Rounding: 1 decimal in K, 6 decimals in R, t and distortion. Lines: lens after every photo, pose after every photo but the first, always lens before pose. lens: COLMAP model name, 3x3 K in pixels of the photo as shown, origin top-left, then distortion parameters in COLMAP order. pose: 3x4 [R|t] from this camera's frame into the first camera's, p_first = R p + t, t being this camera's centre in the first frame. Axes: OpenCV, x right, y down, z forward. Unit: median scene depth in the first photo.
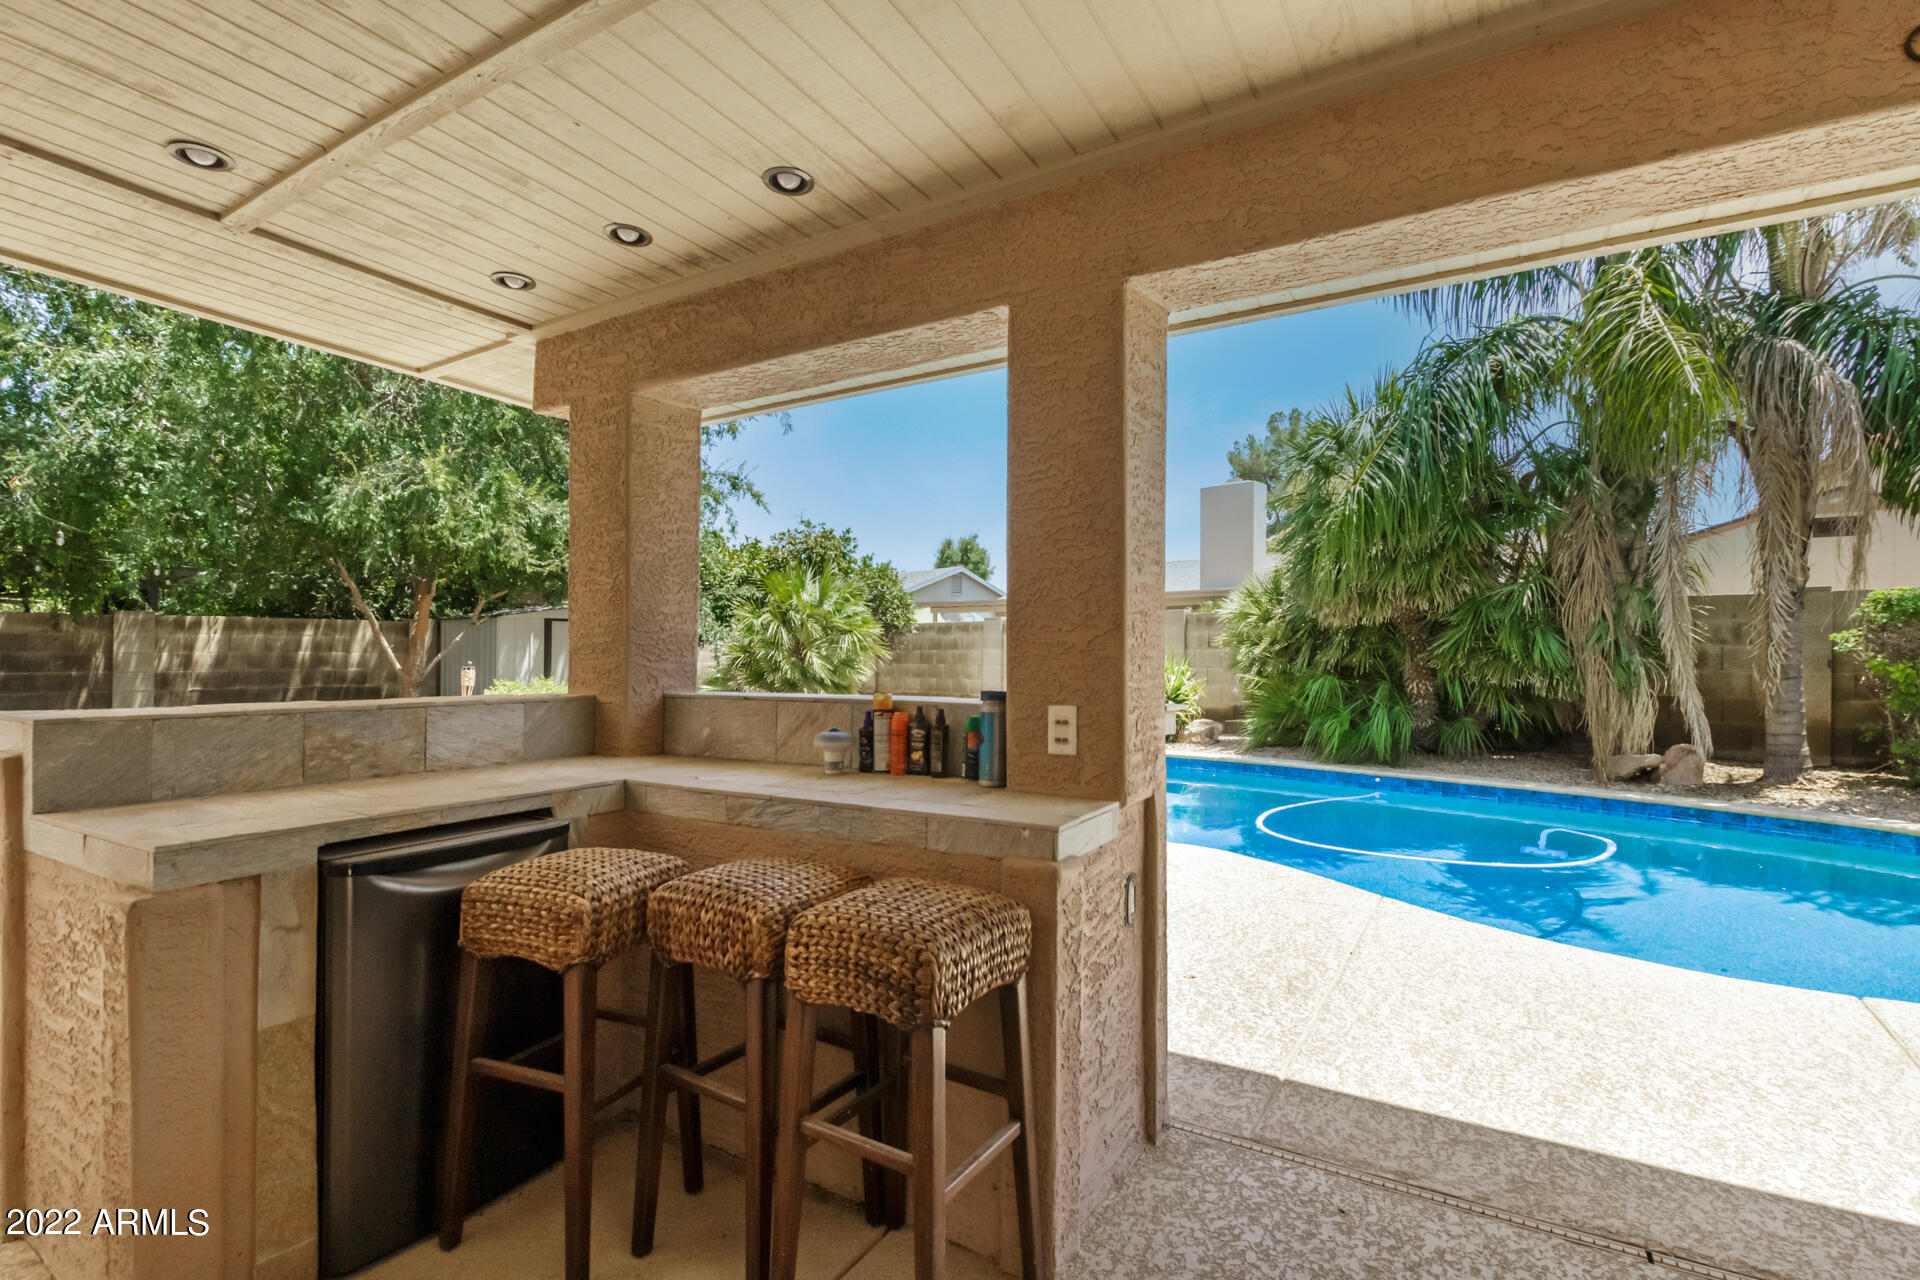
lens RADIAL K [[859.4, 0, 960.0], [0, 859.4, 640.0], [0, 0, 1]] dist [0.004714, -0.000010]
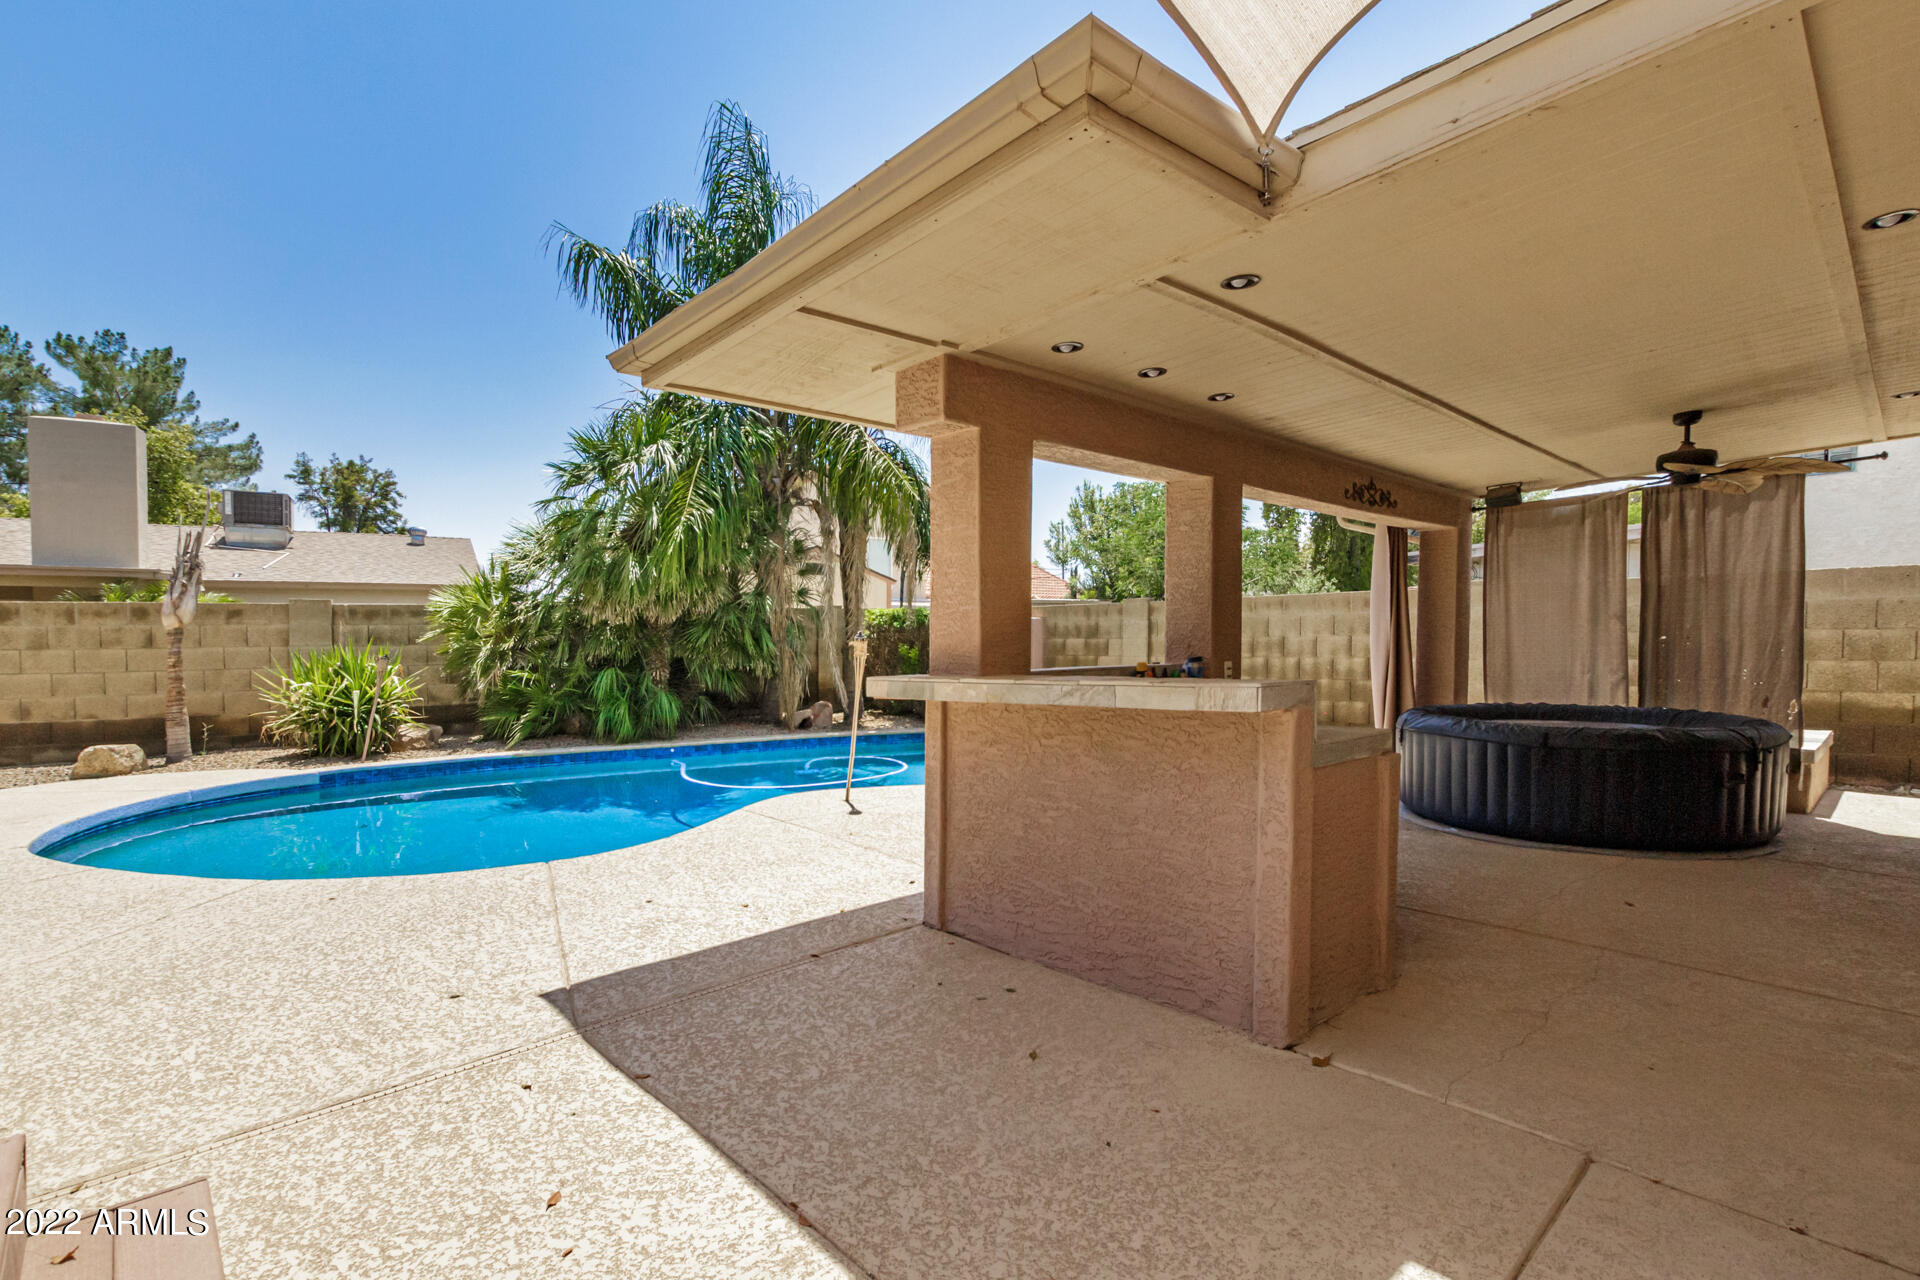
lens RADIAL K [[883.5, 0, 954.9], [0, 883.5, 640.6], [0, 0, 1]] dist [0.006327, -0.000492]
pose [[0.309399, -0.002757, 0.950928, -0.560873], [-0.000638, 0.999995, 0.003107, 0.003000], [-0.950932, -0.001568, 0.309395, 0.226584]]
